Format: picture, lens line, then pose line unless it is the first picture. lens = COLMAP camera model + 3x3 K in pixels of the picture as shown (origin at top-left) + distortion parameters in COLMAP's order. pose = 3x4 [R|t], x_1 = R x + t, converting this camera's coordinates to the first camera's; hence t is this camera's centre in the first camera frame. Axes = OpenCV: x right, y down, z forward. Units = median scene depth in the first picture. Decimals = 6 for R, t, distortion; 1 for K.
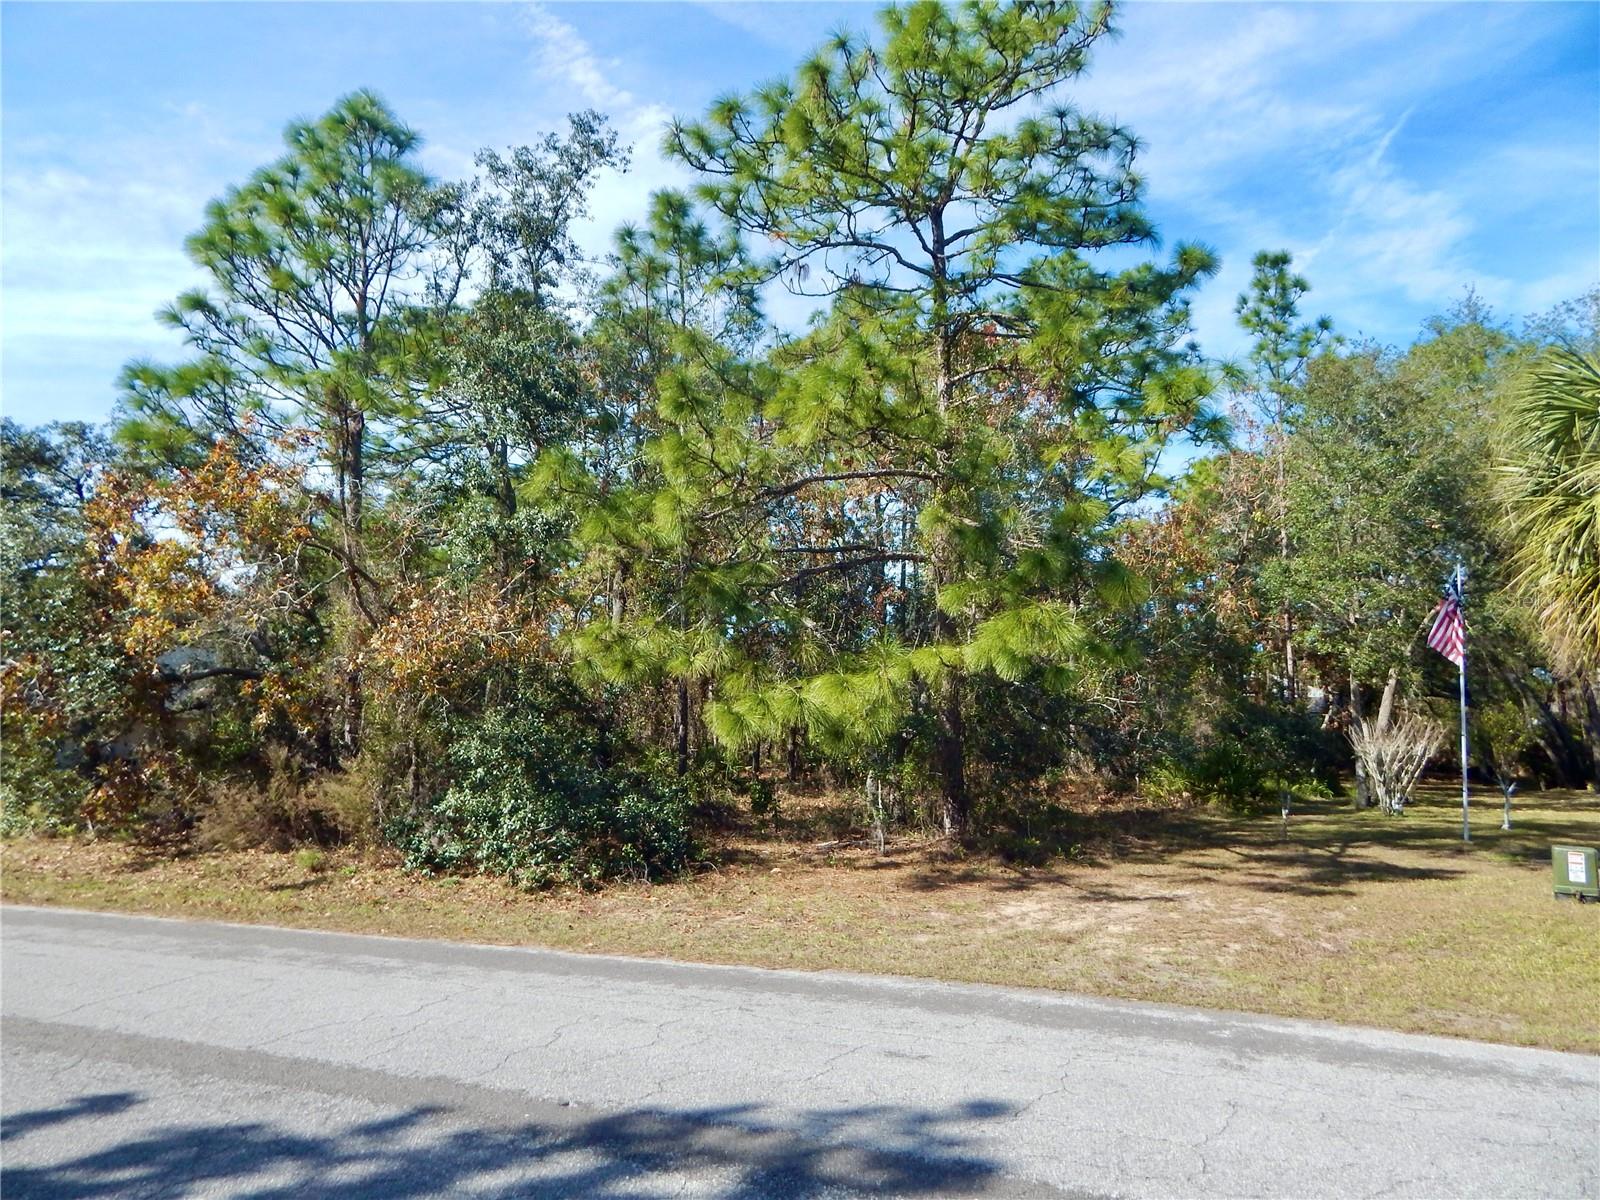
lens RADIAL K [[1068.2, 0, 800.0], [0, 1068.2, 600.0], [0, 0, 1]] dist [0.002600, 0.007433]
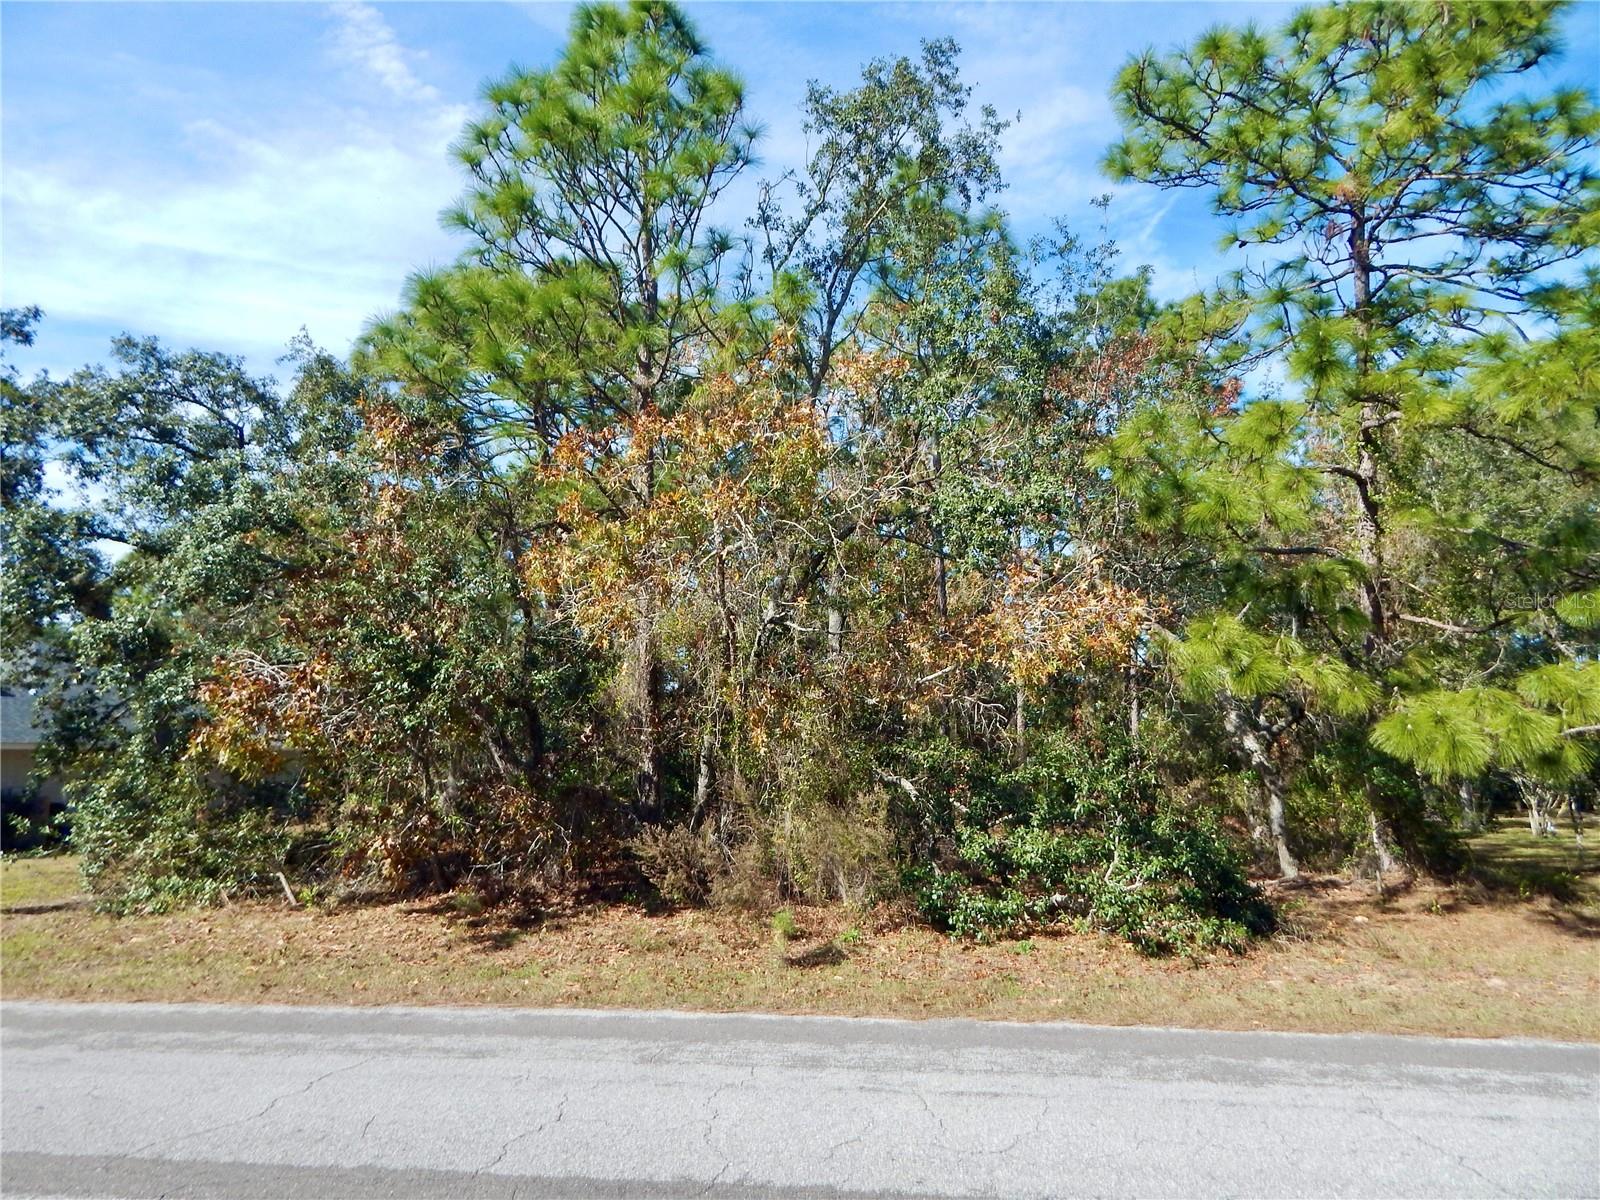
lens RADIAL K [[1070.9, 0, 800.0], [0, 1070.9, 600.0], [0, 0, 1]] dist [0.008591, -0.004991]
pose [[0.975584, 0.027196, 0.217935, -0.513141], [-0.020575, 0.999257, -0.032597, 0.030173], [-0.218660, 0.027317, 0.975419, 0.203200]]
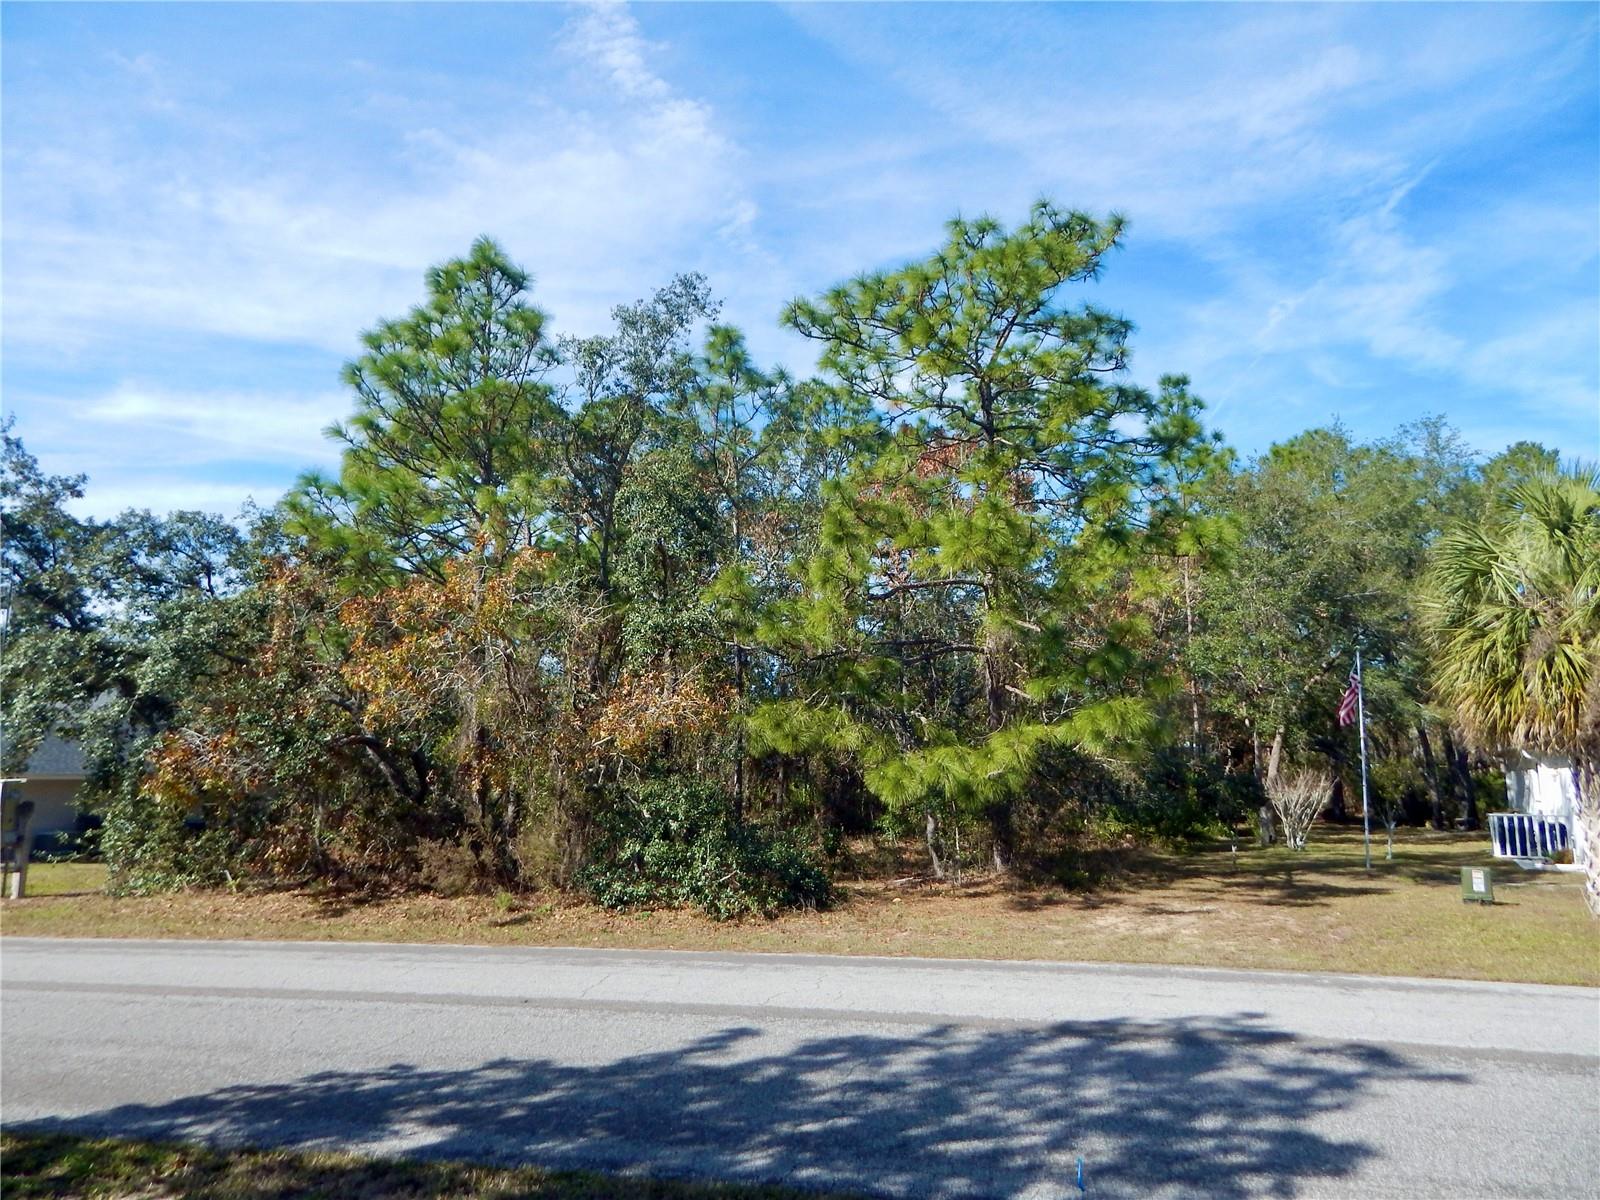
lens RADIAL K [[1070.9, 0, 800.0], [0, 1070.9, 600.0], [0, 0, 1]] dist [0.008591, -0.004991]
pose [[0.990284, 0.014144, 0.138339, -0.251059], [-0.008074, 0.998984, -0.044341, -0.036725], [-0.138826, 0.042793, 0.989392, -0.206765]]
